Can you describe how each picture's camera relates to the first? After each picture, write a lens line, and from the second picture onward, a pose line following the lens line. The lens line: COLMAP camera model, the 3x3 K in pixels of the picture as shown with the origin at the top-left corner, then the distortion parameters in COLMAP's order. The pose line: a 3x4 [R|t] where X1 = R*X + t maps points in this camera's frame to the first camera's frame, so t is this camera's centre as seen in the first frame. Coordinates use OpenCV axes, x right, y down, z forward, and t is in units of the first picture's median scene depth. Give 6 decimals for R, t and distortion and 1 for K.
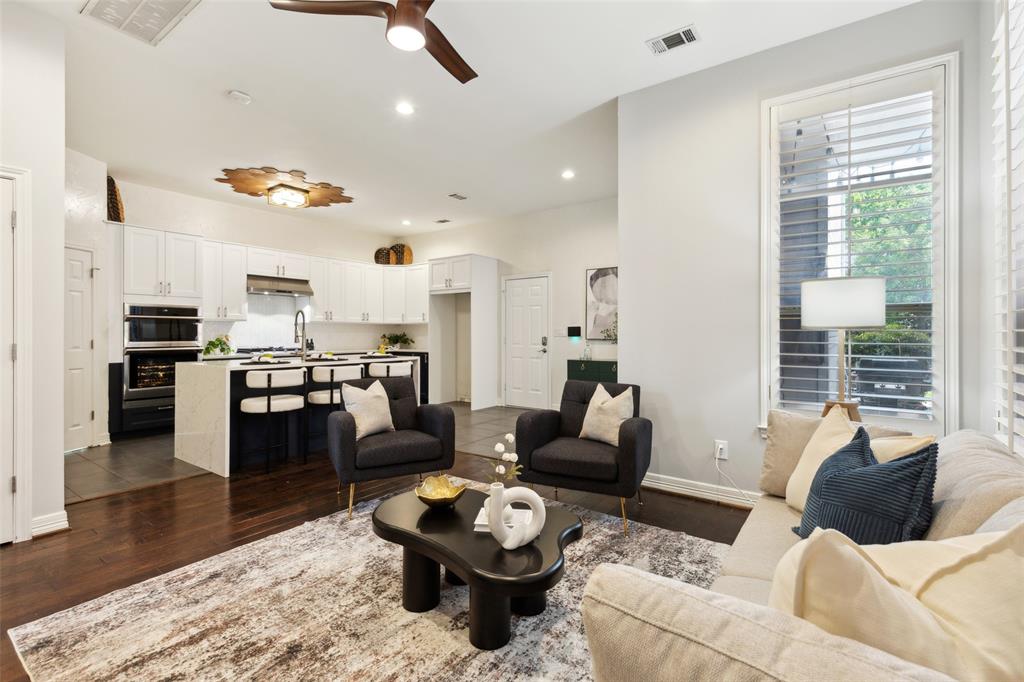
lens RADIAL K [[465.7, 0, 521.1], [0, 465.7, 331.0], [0, 0, 1]] dist [-0.000754, -0.000108]
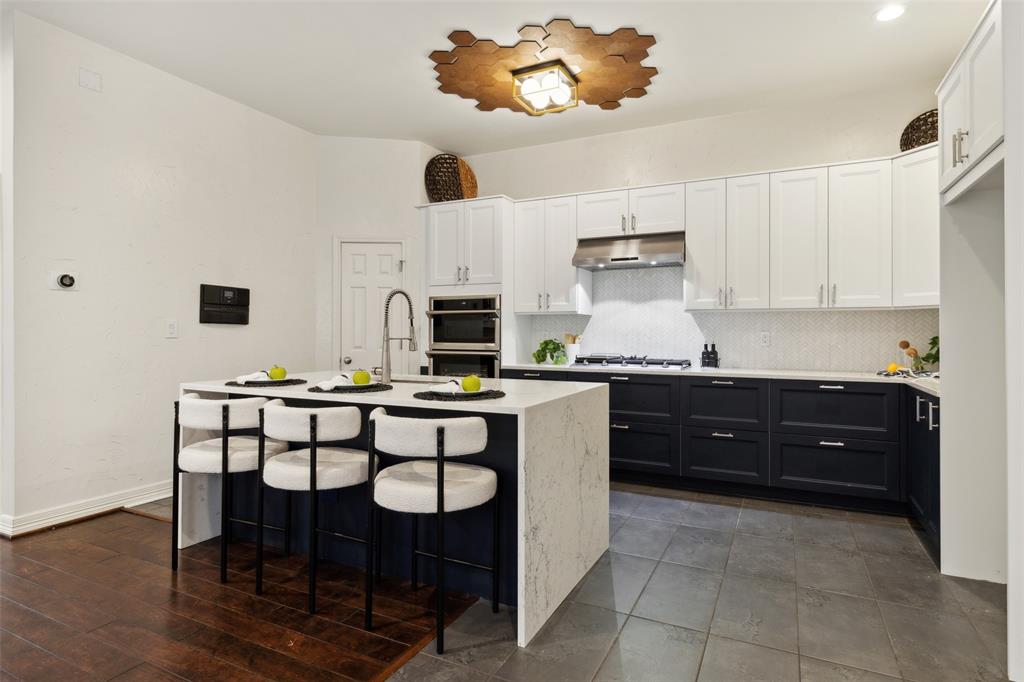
lens RADIAL K [[553.6, 0, 512.0], [0, 553.6, 341.0], [0, 0, 1]] dist [0.001690, 0.000191]
pose [[0.149586, 0.016054, -0.988618, 0.149664], [0.003560, 0.999853, 0.016775, 0.003593], [0.988742, -0.006029, 0.149507, 0.820303]]
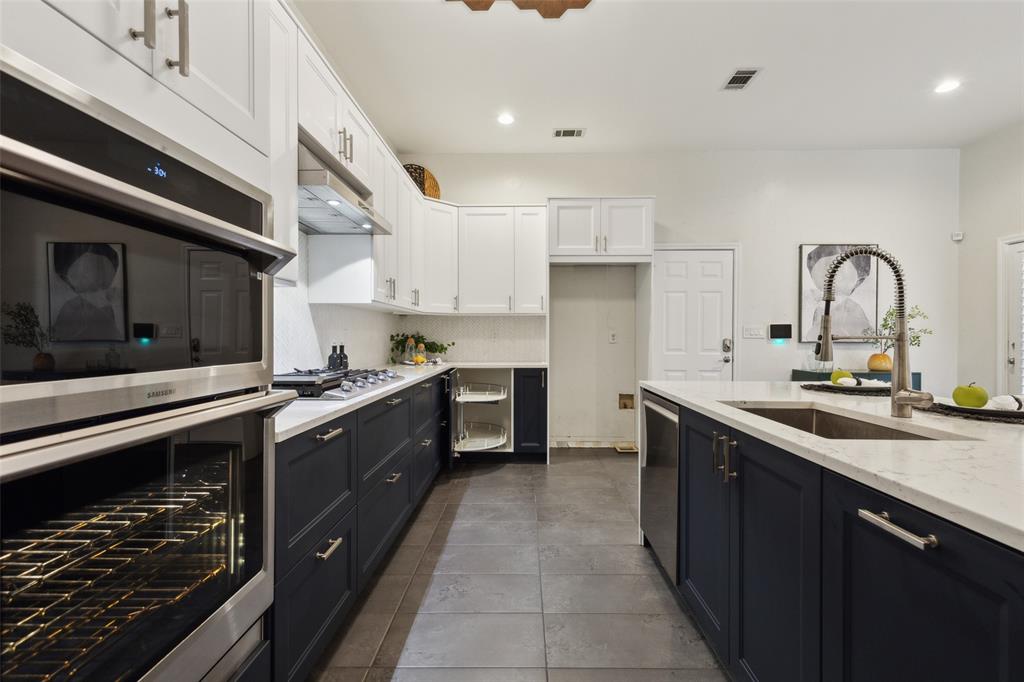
lens RADIAL K [[464.7, 0, 512.0], [0, 464.7, 341.0], [0, 0, 1]] dist [0.000810, 0.000020]
pose [[0.828192, -0.004029, 0.560430, -0.660422], [-0.006853, 0.999827, 0.017315, 0.006817], [-0.560403, -0.018181, 0.828021, 0.697100]]
